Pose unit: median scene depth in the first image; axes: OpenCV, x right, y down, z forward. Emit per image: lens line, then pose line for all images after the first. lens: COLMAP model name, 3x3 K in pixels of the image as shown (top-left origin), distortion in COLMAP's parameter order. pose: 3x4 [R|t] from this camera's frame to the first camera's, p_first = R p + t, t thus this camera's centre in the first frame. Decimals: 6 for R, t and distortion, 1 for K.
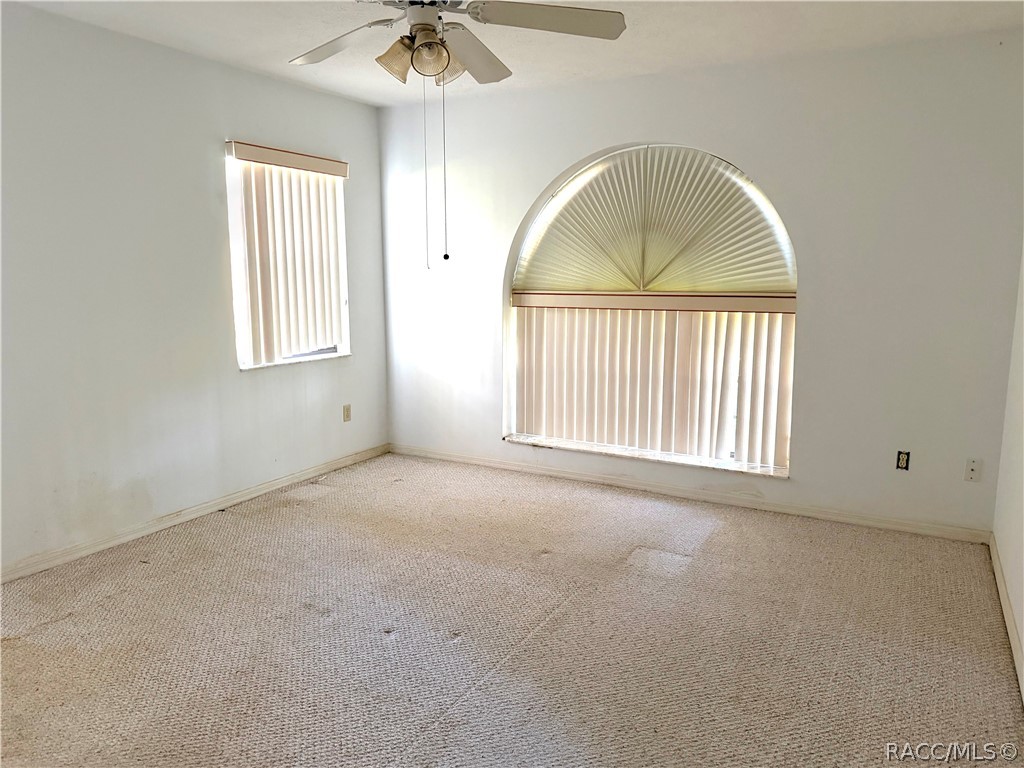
lens RADIAL K [[725.3, 0, 512.0], [0, 725.3, 384.0], [0, 0, 1]] dist [0.000243, -0.000422]
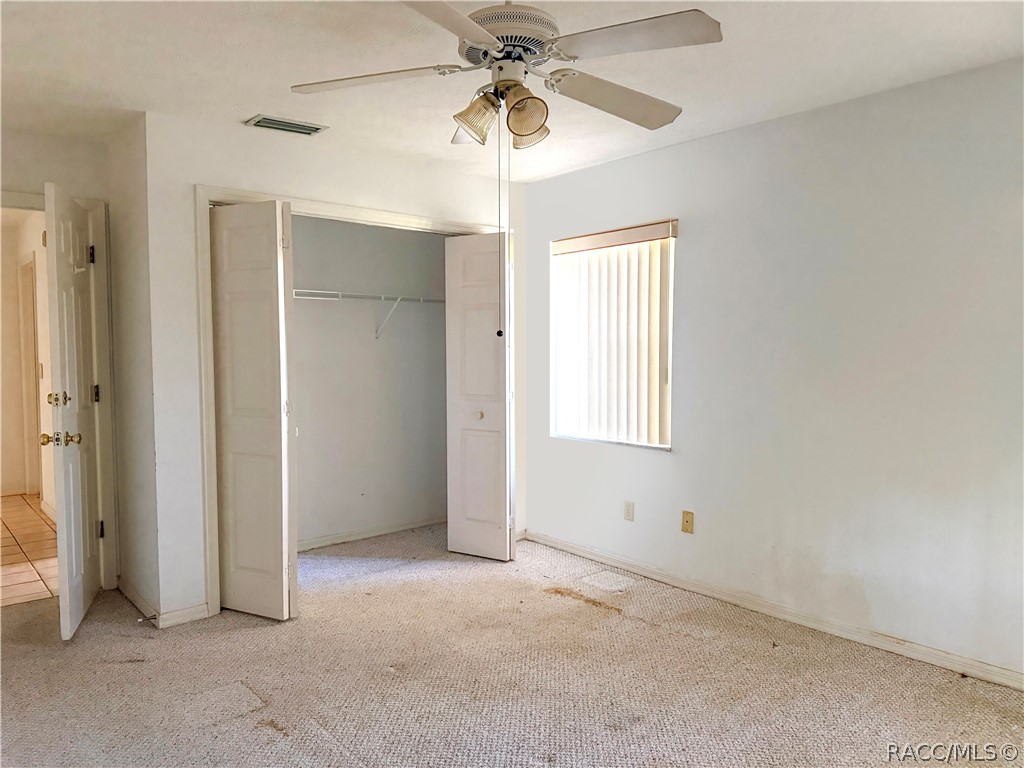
lens RADIAL K [[721.6, 0, 510.9], [0, 721.6, 400.3], [0, 0, 1]] dist [0.086347, -0.001601]
pose [[-0.344024, 0.060991, -0.936978, 0.501020], [-0.138553, 0.983667, 0.114902, -0.134499], [0.928682, 0.169350, -0.329955, 0.928865]]
